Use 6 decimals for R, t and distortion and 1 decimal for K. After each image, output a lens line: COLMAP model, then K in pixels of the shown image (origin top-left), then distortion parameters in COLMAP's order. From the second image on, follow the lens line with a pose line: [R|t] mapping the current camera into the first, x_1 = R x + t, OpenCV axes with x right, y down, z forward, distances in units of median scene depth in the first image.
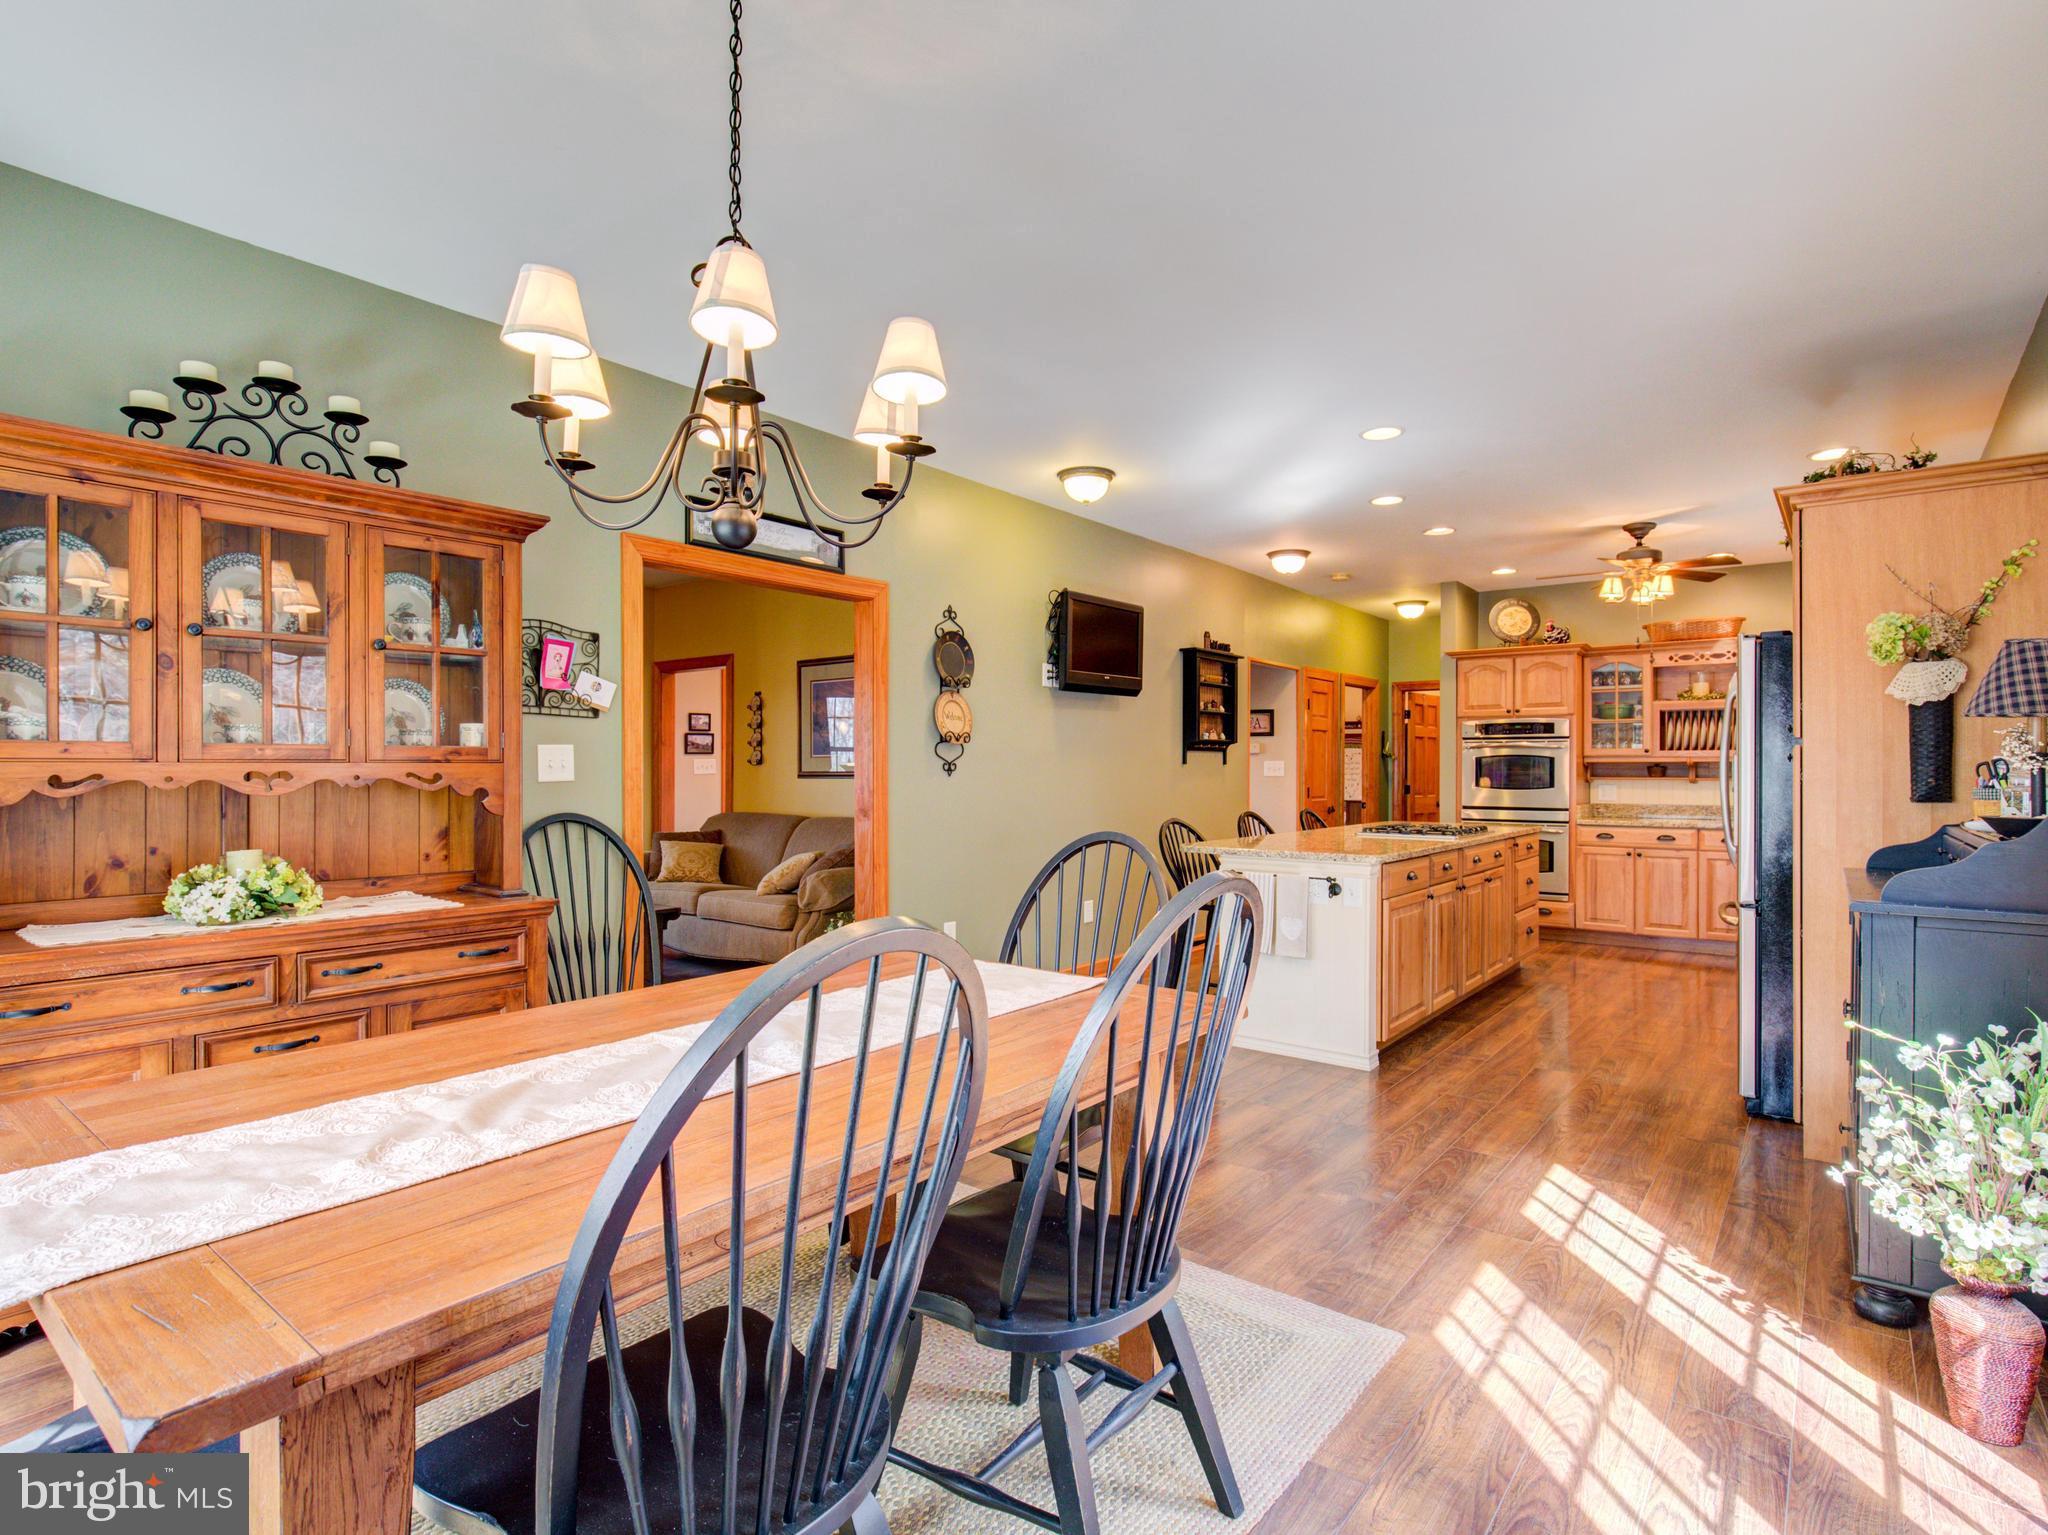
lens RADIAL K [[1054.2, 0, 1025.6], [0, 1054.2, 768.8], [0, 0, 1]] dist [-0.006626, -0.000214]
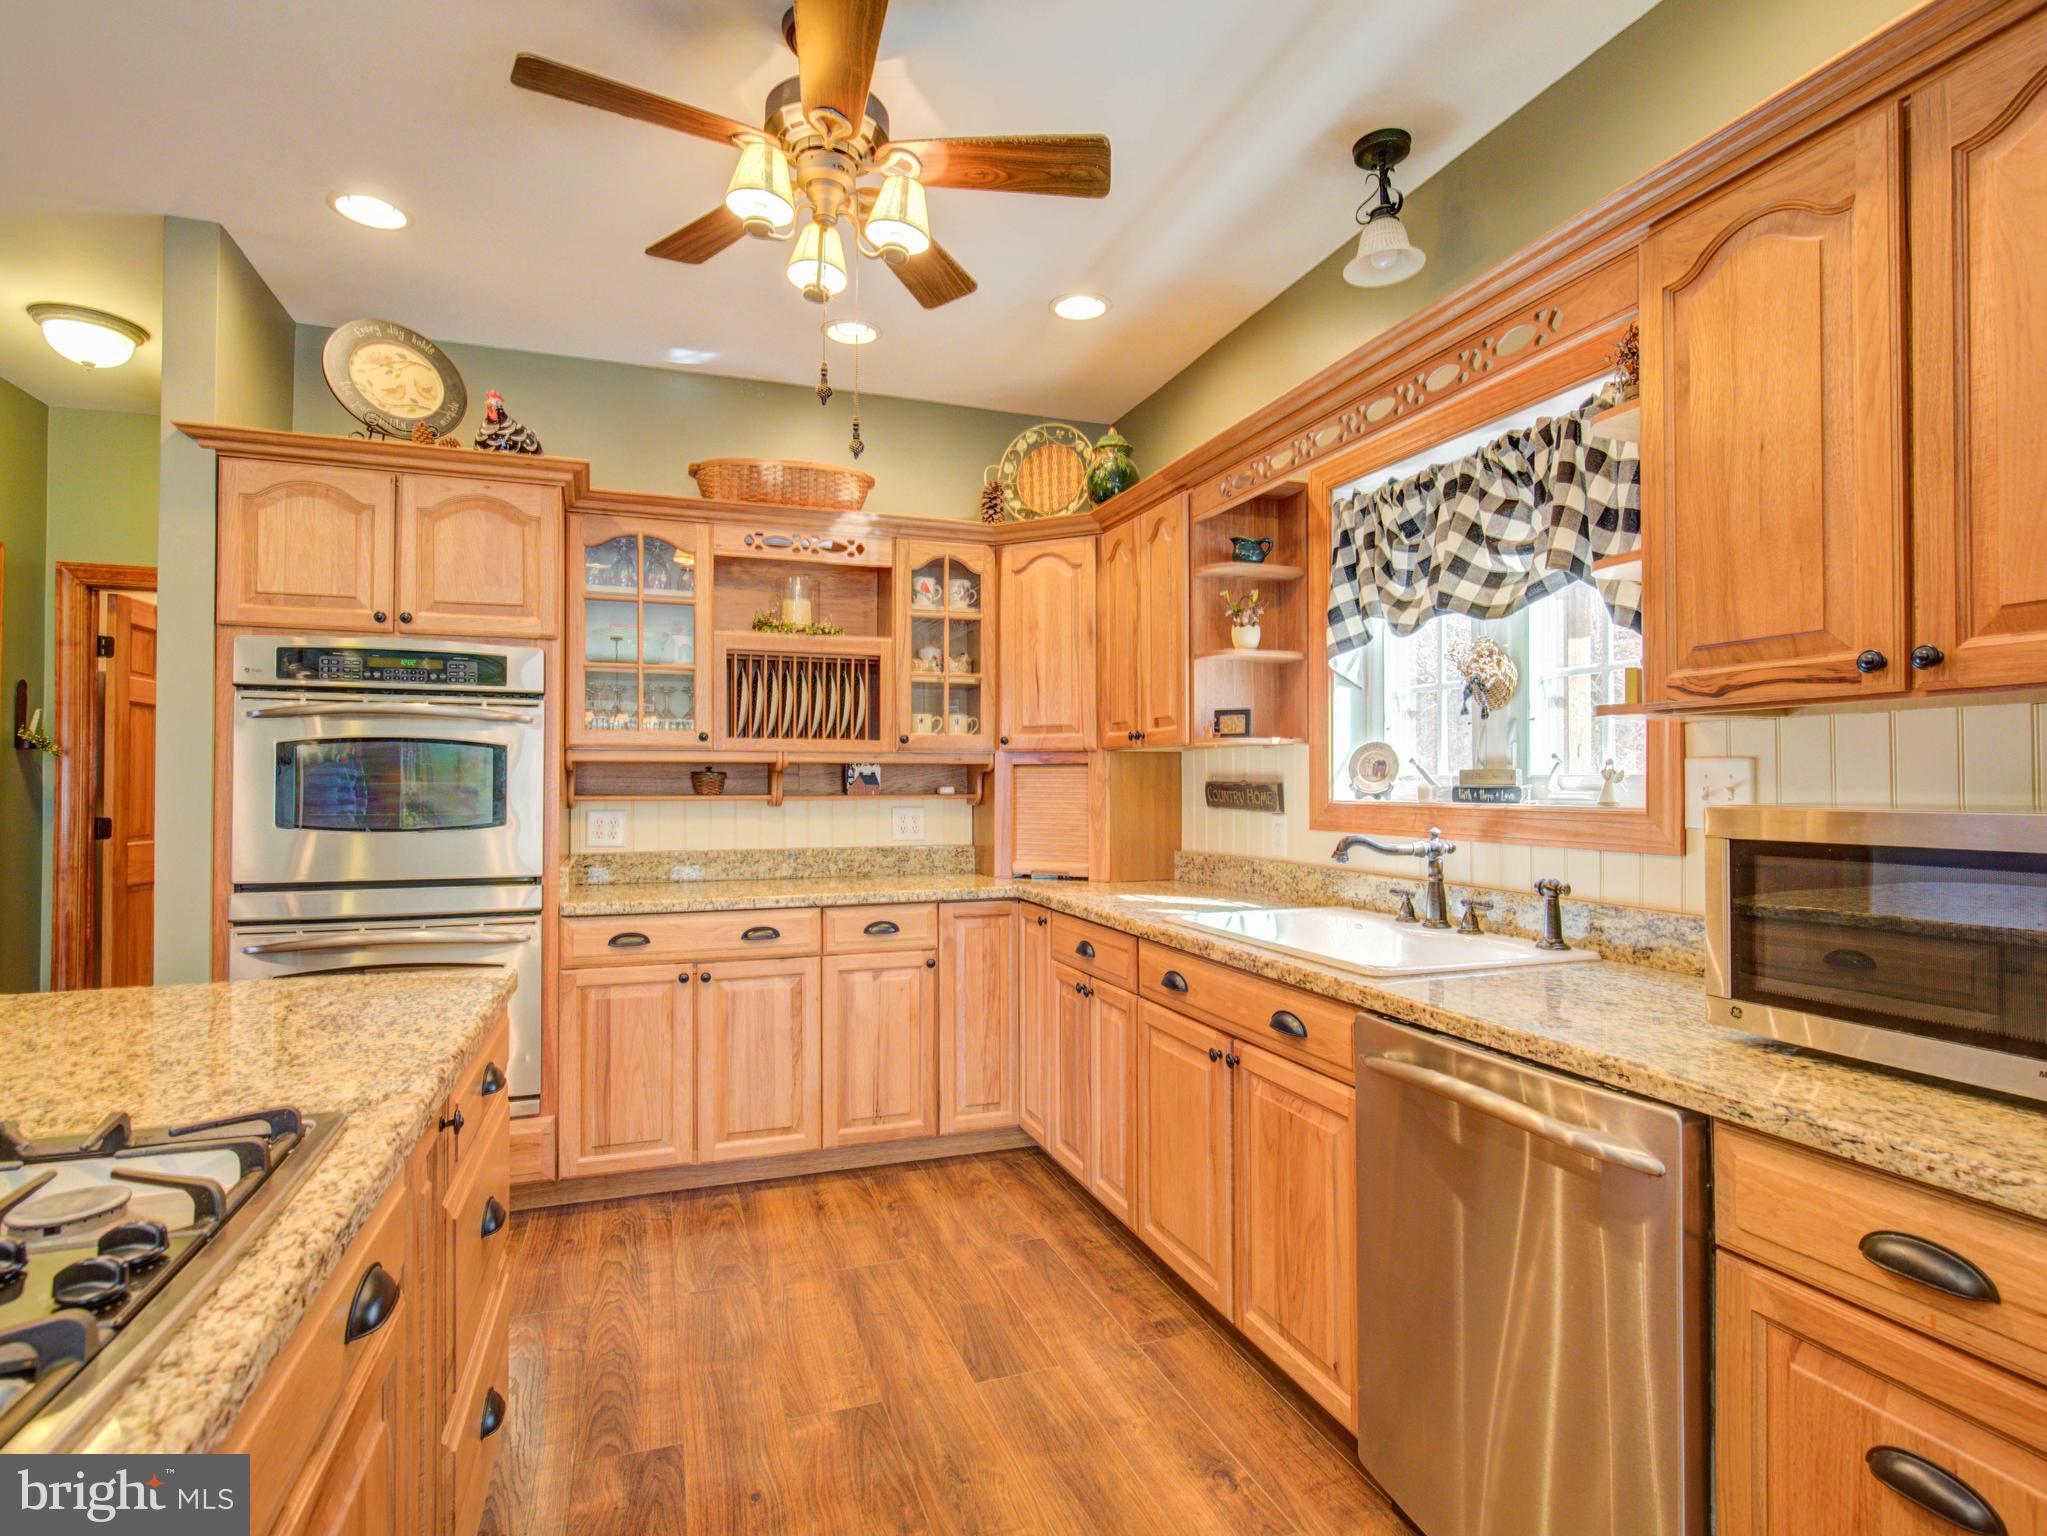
lens RADIAL K [[1053.7, 0, 1025.7], [0, 1053.7, 766.7], [0, 0, 1]] dist [-0.006626, -0.000214]
pose [[0.533769, 0.007823, 0.845594, 0.282282], [0.000814, 0.999952, -0.009765, 0.000479], [-0.845630, 0.005900, 0.533737, 0.642629]]
